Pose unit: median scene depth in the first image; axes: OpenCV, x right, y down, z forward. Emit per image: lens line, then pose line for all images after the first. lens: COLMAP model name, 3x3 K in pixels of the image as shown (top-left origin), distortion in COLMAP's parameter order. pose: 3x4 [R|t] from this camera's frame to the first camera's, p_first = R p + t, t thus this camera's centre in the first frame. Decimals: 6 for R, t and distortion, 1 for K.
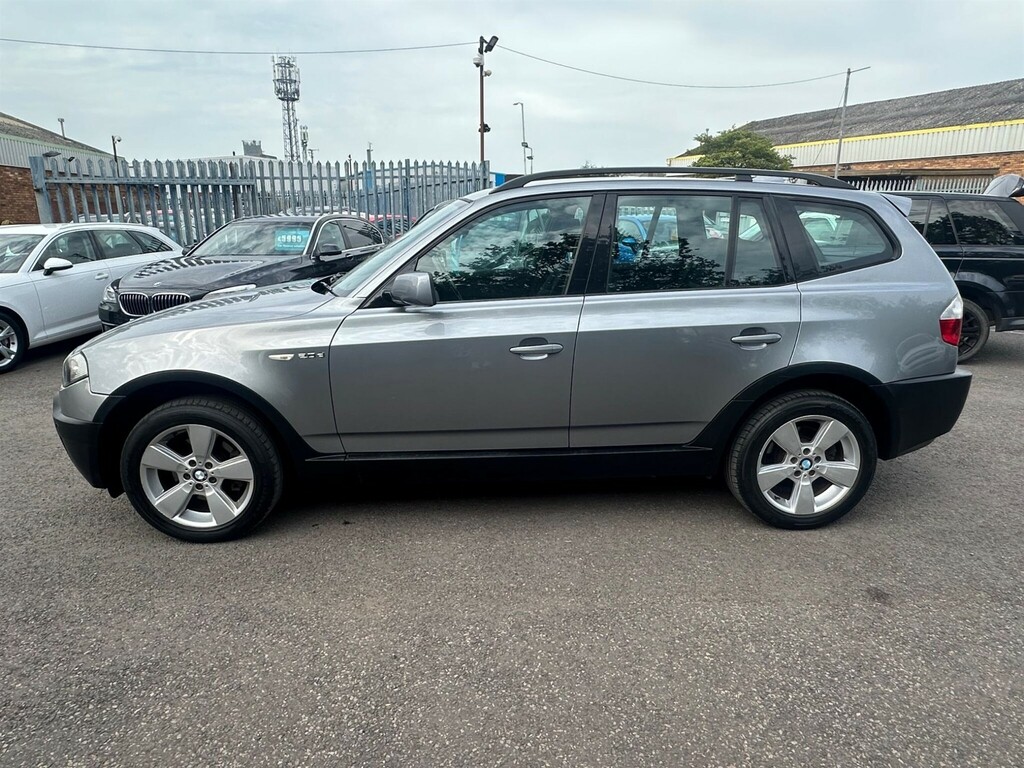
lens RADIAL K [[642.9, 0, 511.6], [0, 642.9, 382.9], [0, 0, 1]] dist [-0.008714, 0.004573]
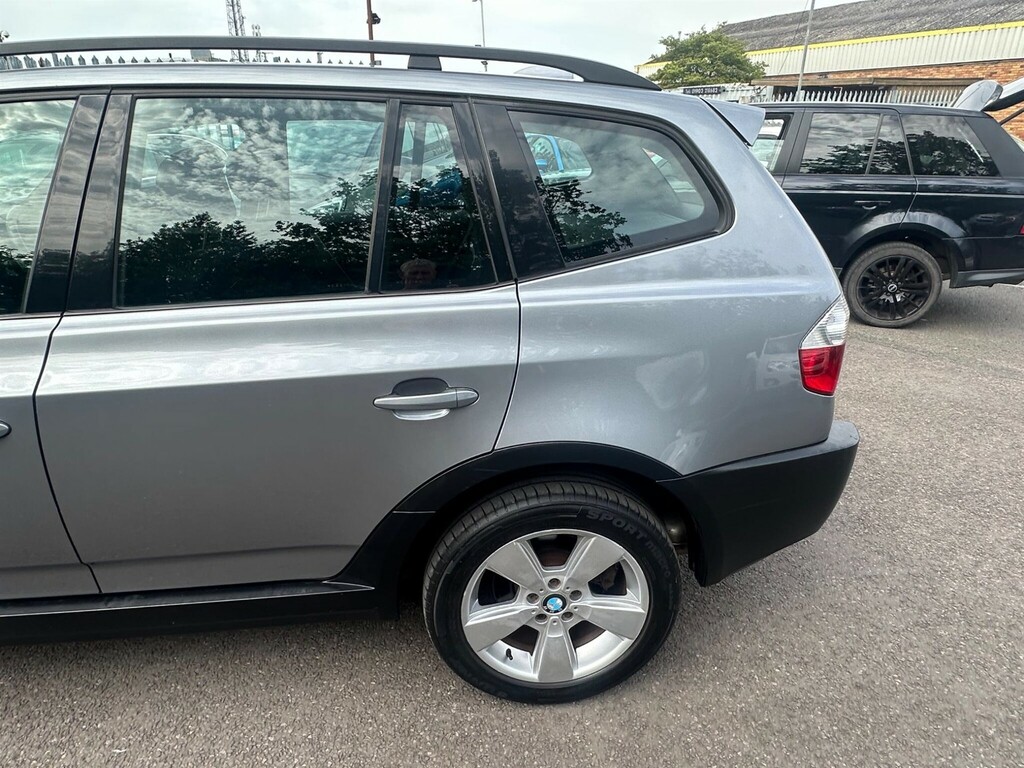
lens RADIAL K [[642.9, 0, 512.8], [0, 642.9, 389.8], [0, 0, 1]] dist [-0.008714, 0.004573]
pose [[0.999341, -0.007242, 0.035562, 0.404403], [0.002511, 0.991339, 0.131301, -0.133115], [-0.036205, -0.131125, 0.990705, 0.470342]]
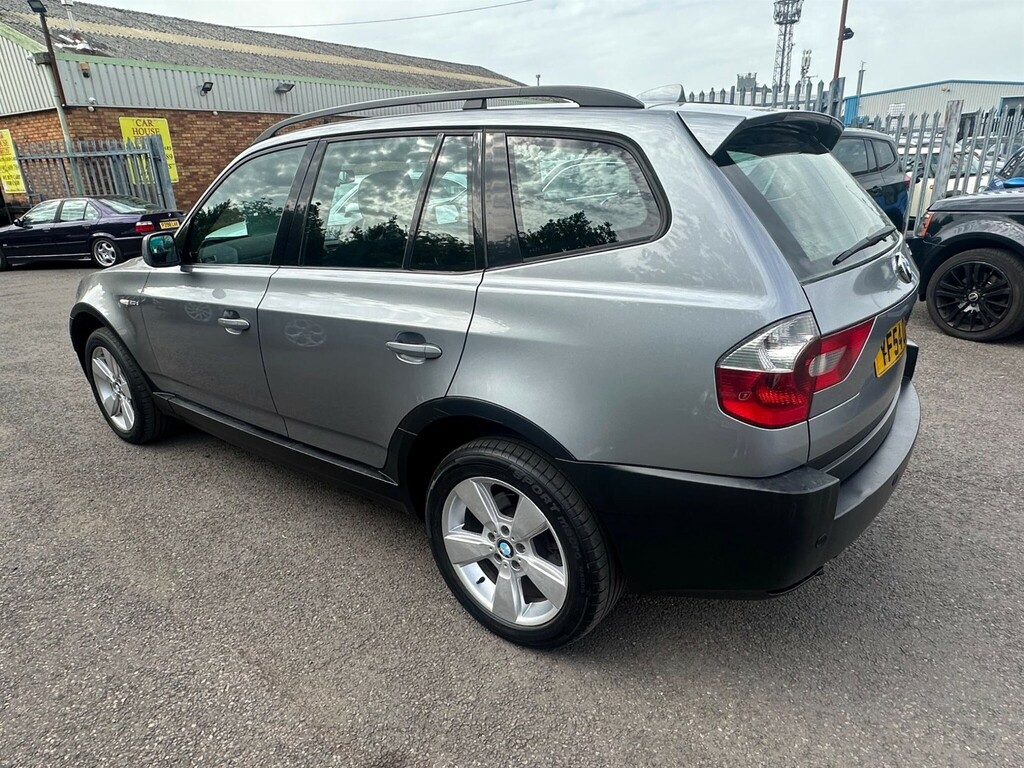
lens RADIAL K [[642.9, 0, 504.5], [0, 642.9, 389.8], [0, 0, 1]] dist [-0.008714, 0.004573]
pose [[0.755069, 0.193343, -0.626490, 0.842294], [-0.130243, 0.980720, 0.145690, -0.130080], [0.642579, -0.028410, 0.765693, 0.499310]]
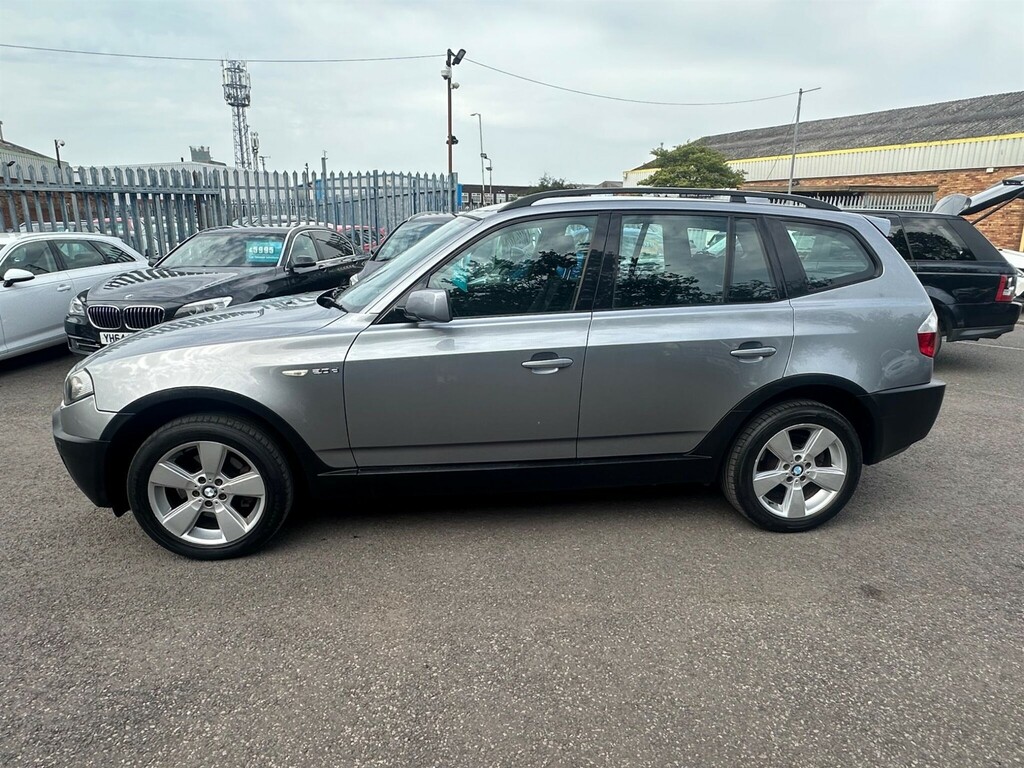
lens RADIAL K [[642.9, 0, 512.6], [0, 642.9, 389.1], [0, 0, 1]] dist [-0.008714, 0.004573]
pose [[0.997600, -0.008955, 0.068659, -0.080877], [0.009340, 0.999942, -0.005295, -0.005740], [-0.068607, 0.005924, 0.997626, -0.022913]]
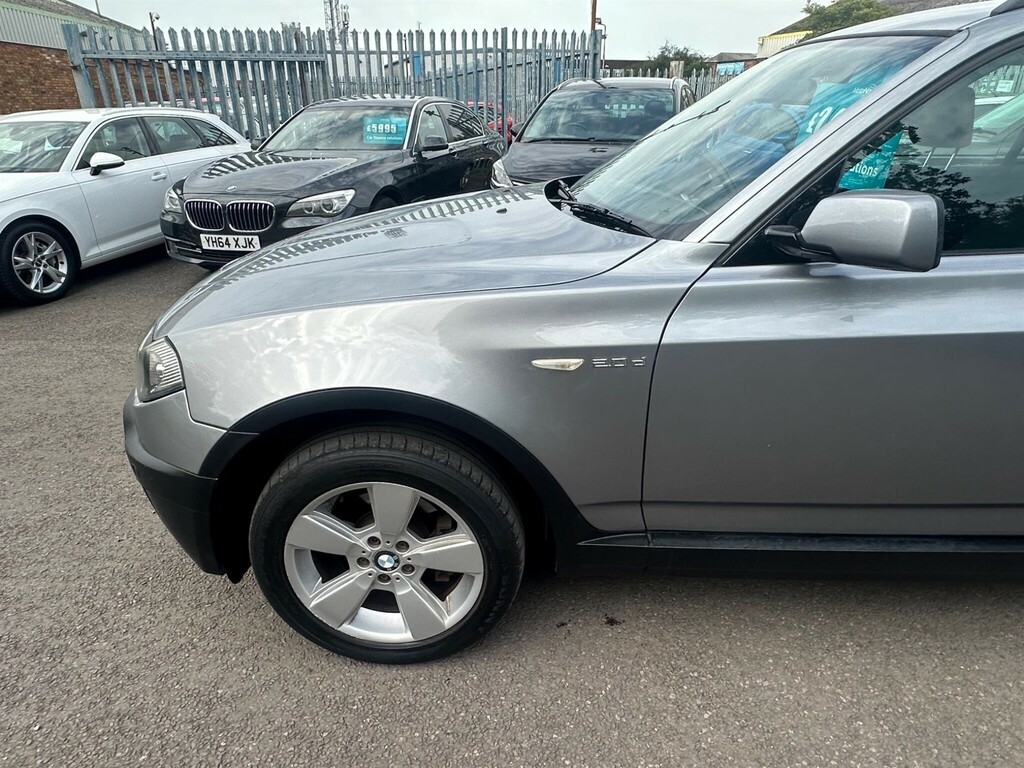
lens RADIAL K [[642.9, 0, 510.6], [0, 642.9, 392.5], [0, 0, 1]] dist [-0.008714, 0.004573]
pose [[0.997479, 0.028860, -0.064833, -0.330272], [-0.017918, 0.986393, 0.163424, -0.090673], [0.068668, -0.161850, 0.984423, 0.458416]]
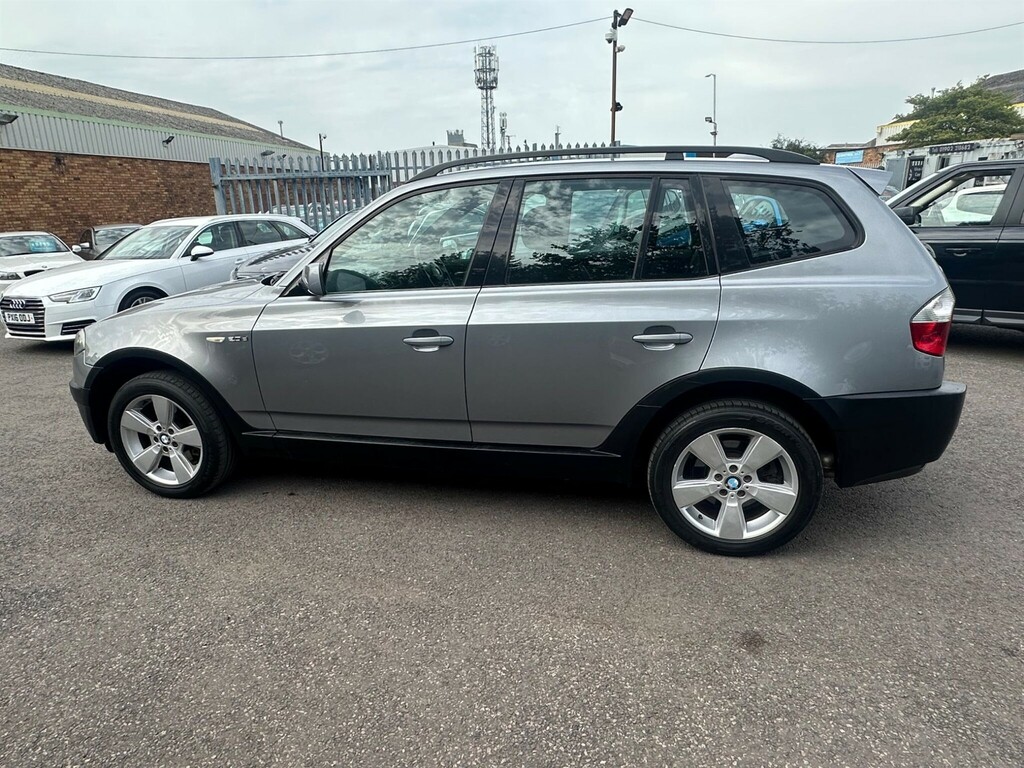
lens RADIAL K [[642.9, 0, 509.9], [0, 642.9, 390.9], [0, 0, 1]] dist [-0.008714, 0.004573]
pose [[0.956628, 0.059731, -0.285121, 0.410675], [-0.049107, 0.997812, 0.044272, -0.023079], [0.287142, -0.028351, 0.957468, 0.074045]]
